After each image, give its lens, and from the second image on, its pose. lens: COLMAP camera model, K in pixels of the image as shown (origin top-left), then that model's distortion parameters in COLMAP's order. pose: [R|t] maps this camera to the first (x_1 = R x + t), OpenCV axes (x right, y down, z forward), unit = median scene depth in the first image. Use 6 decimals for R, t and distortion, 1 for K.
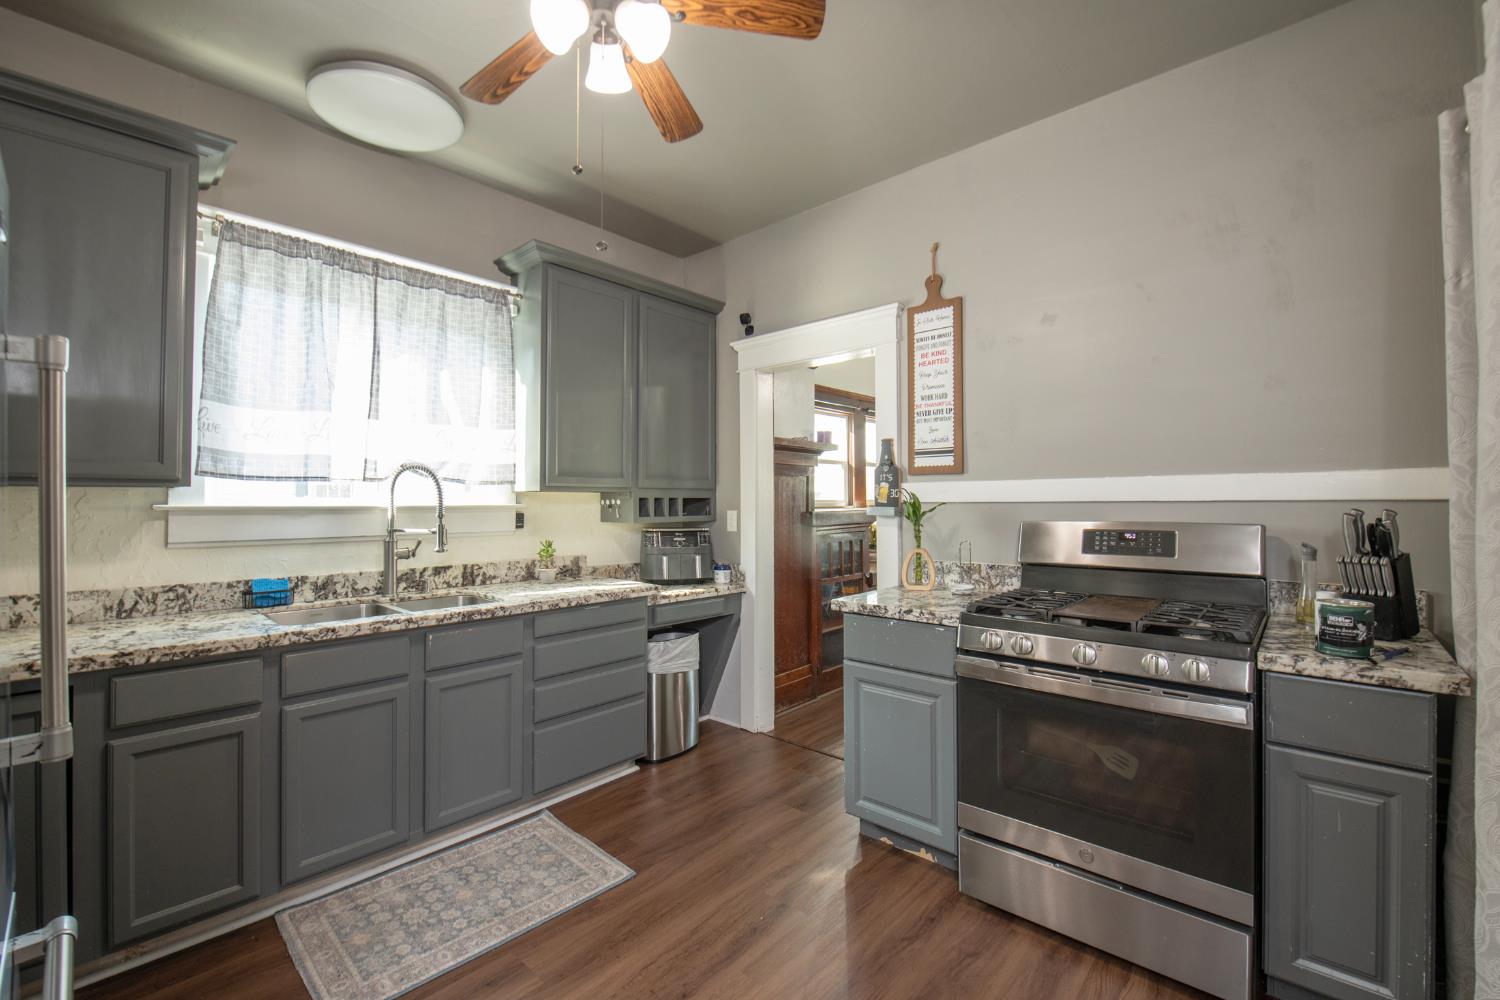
lens RADIAL K [[611.1, 0, 750.0], [0, 611.1, 500.0], [0, 0, 1]] dist [0.009917, -0.000029]
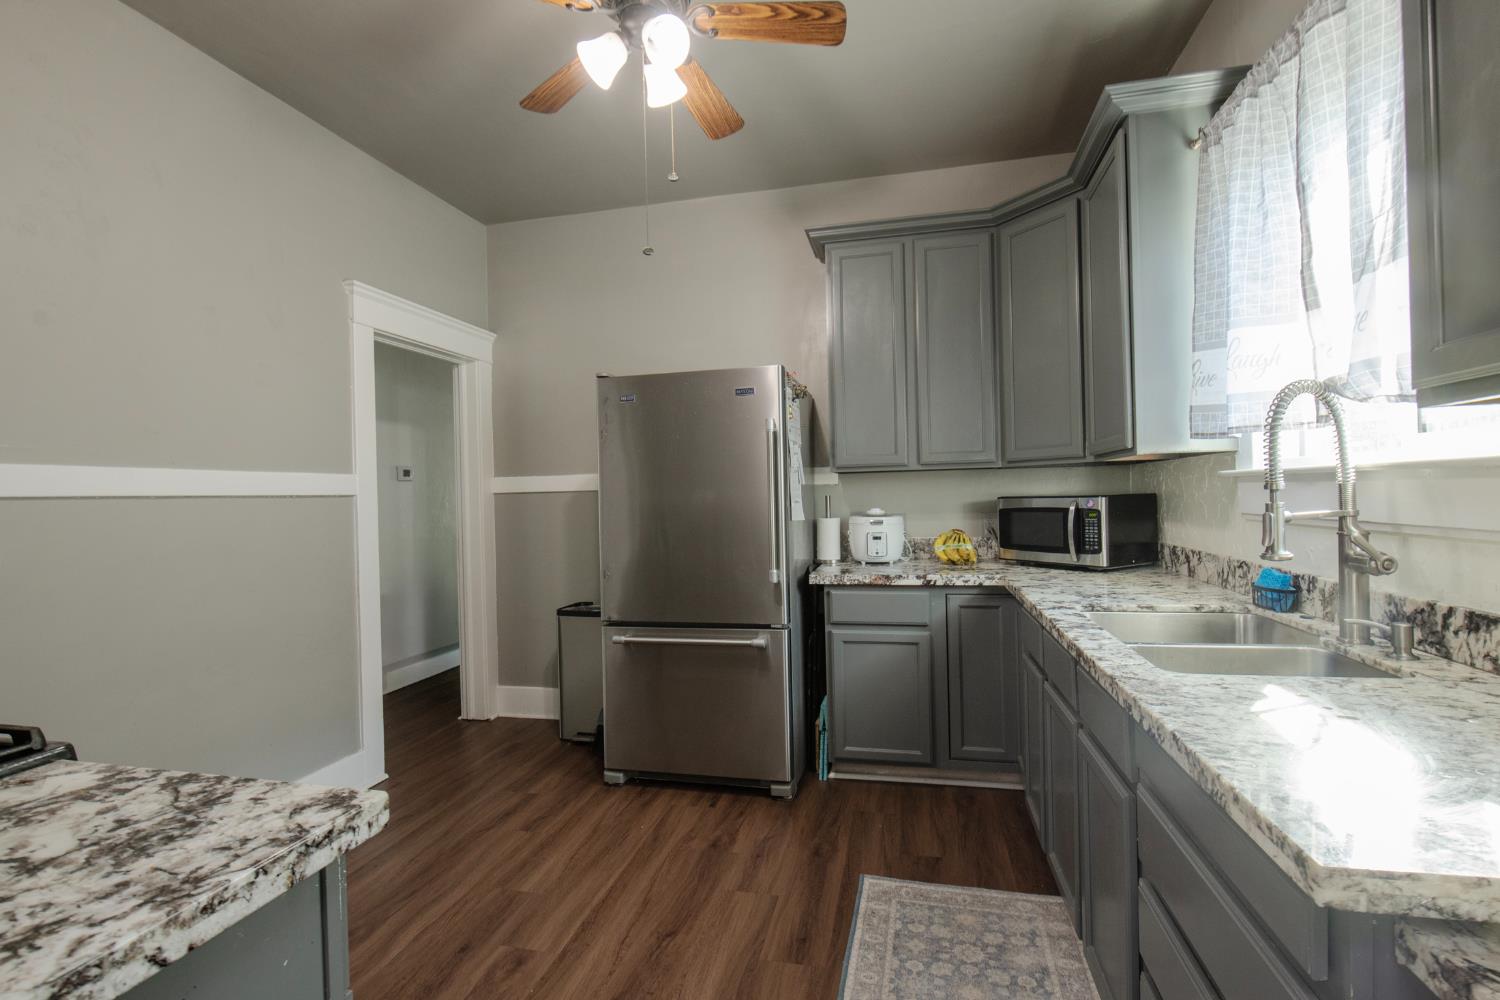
lens RADIAL K [[611.1, 0, 750.0], [0, 611.1, 500.0], [0, 0, 1]] dist [0.009917, -0.000029]
pose [[-0.859066, 0.029723, -0.511000, 0.136228], [0.033826, 0.999427, 0.001268, 0.028853], [0.510745, -0.016196, -0.859579, 1.544766]]
